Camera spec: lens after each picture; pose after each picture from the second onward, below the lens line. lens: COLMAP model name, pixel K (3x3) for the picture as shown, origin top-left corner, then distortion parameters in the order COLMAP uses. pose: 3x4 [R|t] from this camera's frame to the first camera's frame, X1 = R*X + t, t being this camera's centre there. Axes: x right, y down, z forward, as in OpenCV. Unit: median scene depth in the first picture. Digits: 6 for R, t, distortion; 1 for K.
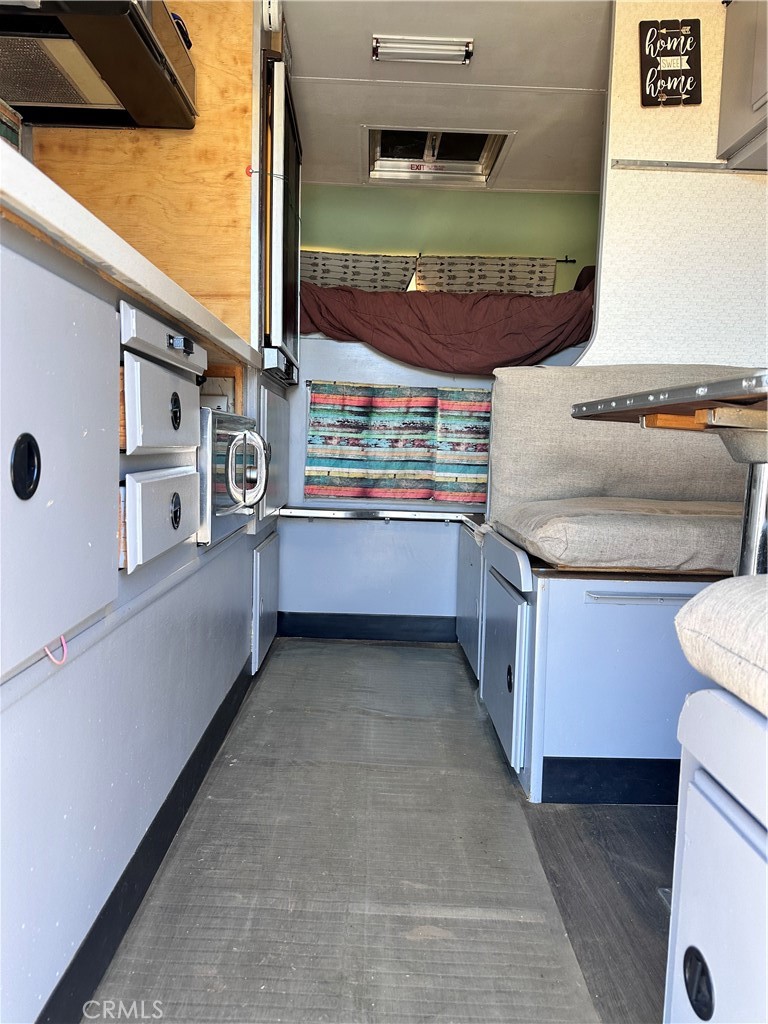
lens RADIAL K [[720.5, 0, 387.0], [0, 720.5, 509.4], [0, 0, 1]] dist [0.071441, -0.089640]
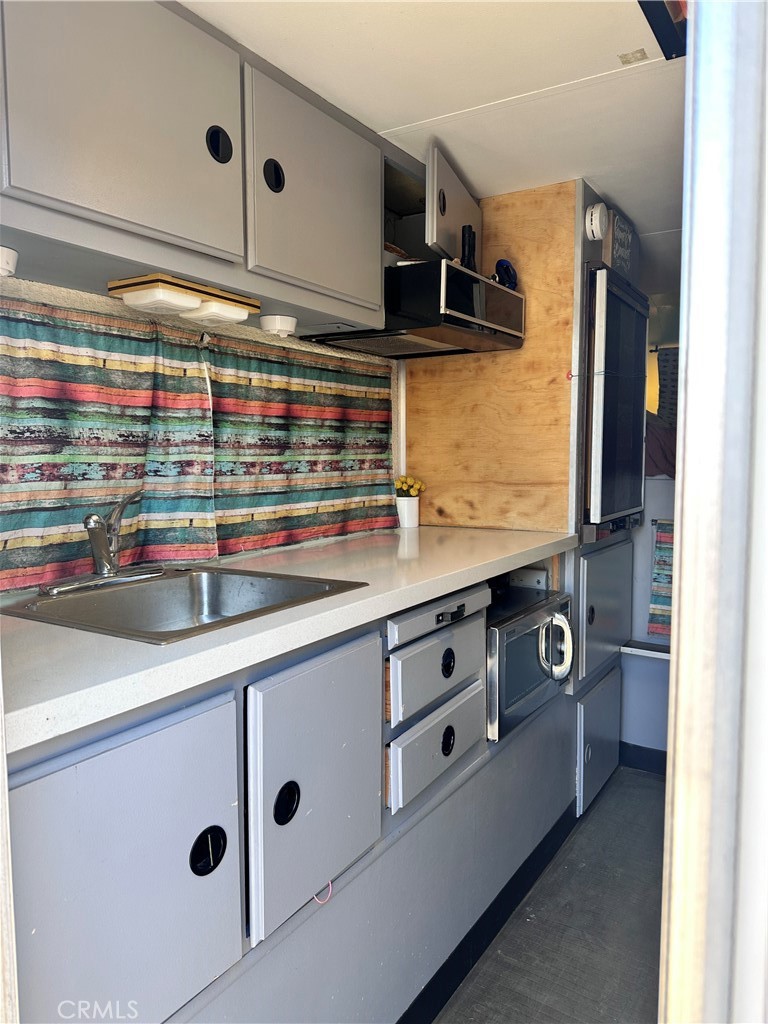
lens RADIAL K [[720.5, 0, 387.0], [0, 720.5, 509.4], [0, 0, 1]] dist [0.071441, -0.089640]
pose [[0.831105, 0.016984, -0.555856, 0.199818], [-0.022130, 0.999752, -0.002540, -0.250065], [0.555675, 0.014412, 0.831275, -0.075718]]
